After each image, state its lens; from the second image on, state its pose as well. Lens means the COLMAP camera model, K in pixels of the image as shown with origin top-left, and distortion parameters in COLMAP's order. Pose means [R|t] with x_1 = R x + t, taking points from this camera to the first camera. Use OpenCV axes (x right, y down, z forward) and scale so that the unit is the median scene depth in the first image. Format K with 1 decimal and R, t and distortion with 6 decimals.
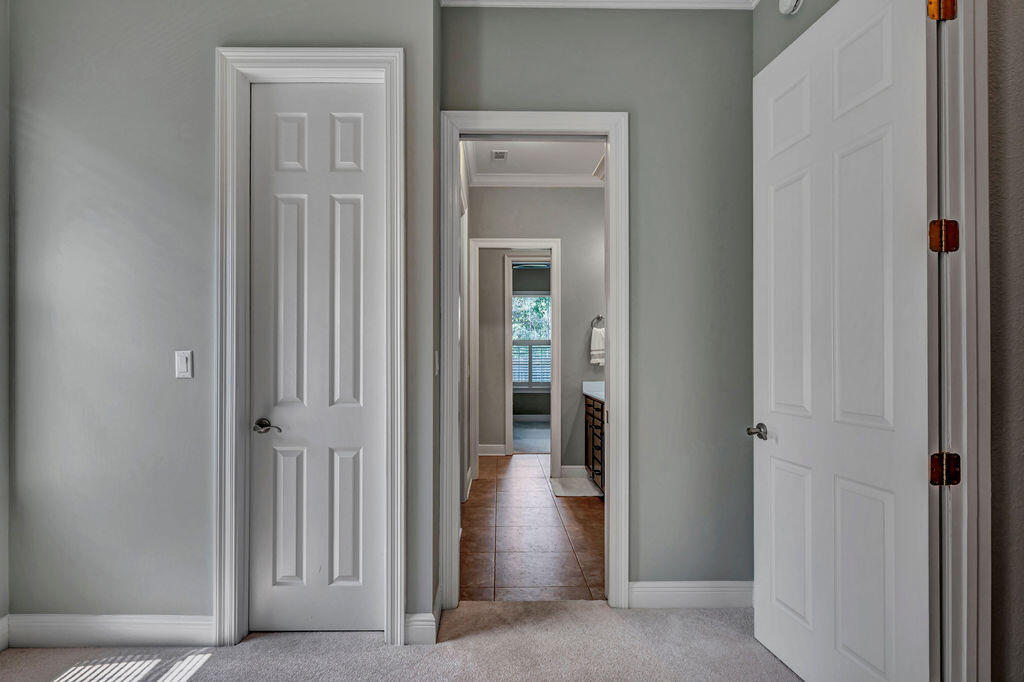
lens RADIAL K [[526.0, 0, 510.0], [0, 526.0, 353.9], [0, 0, 1]] dist [0.000095, 0.000001]
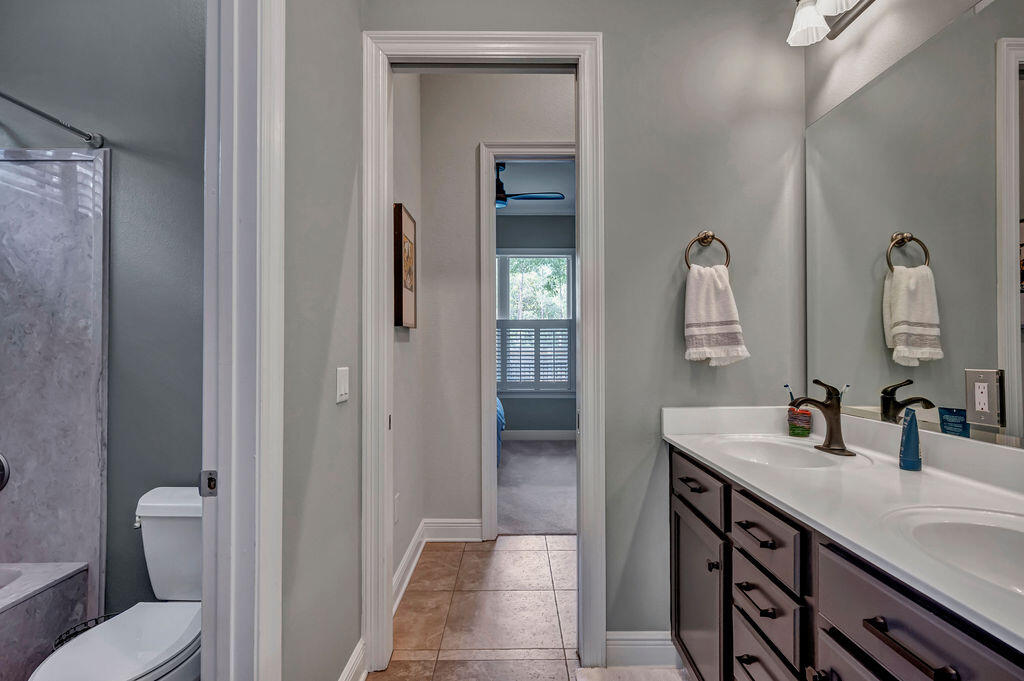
lens RADIAL K [[512.3, 0, 517.7], [0, 512.3, 336.6], [0, 0, 1]] dist [-0.002410, -0.000350]
pose [[0.999946, -0.002764, -0.010007, 0.037454], [0.002657, 0.999939, -0.010714, 0.005165], [0.010036, 0.010687, 0.999893, 0.626538]]
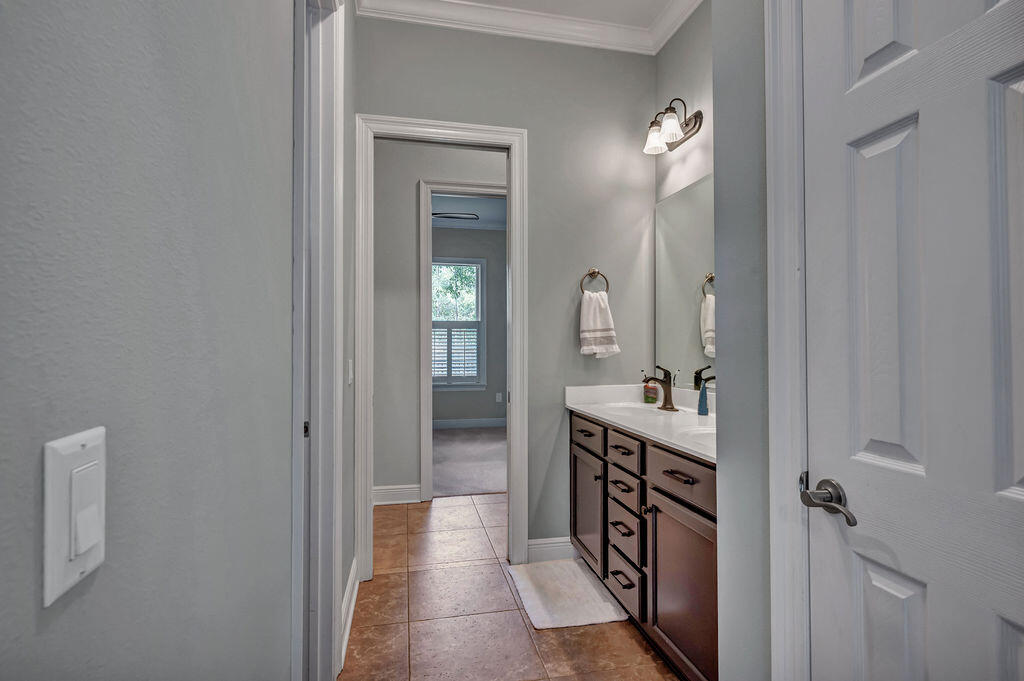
lens RADIAL K [[512.3, 0, 517.7], [0, 512.3, 336.6], [0, 0, 1]] dist [-0.002410, -0.000350]
pose [[0.980184, 0.001555, 0.198085, -0.020198], [-0.000131, 0.999974, -0.007202, 0.003279], [-0.198091, 0.007034, 0.980158, 0.471237]]
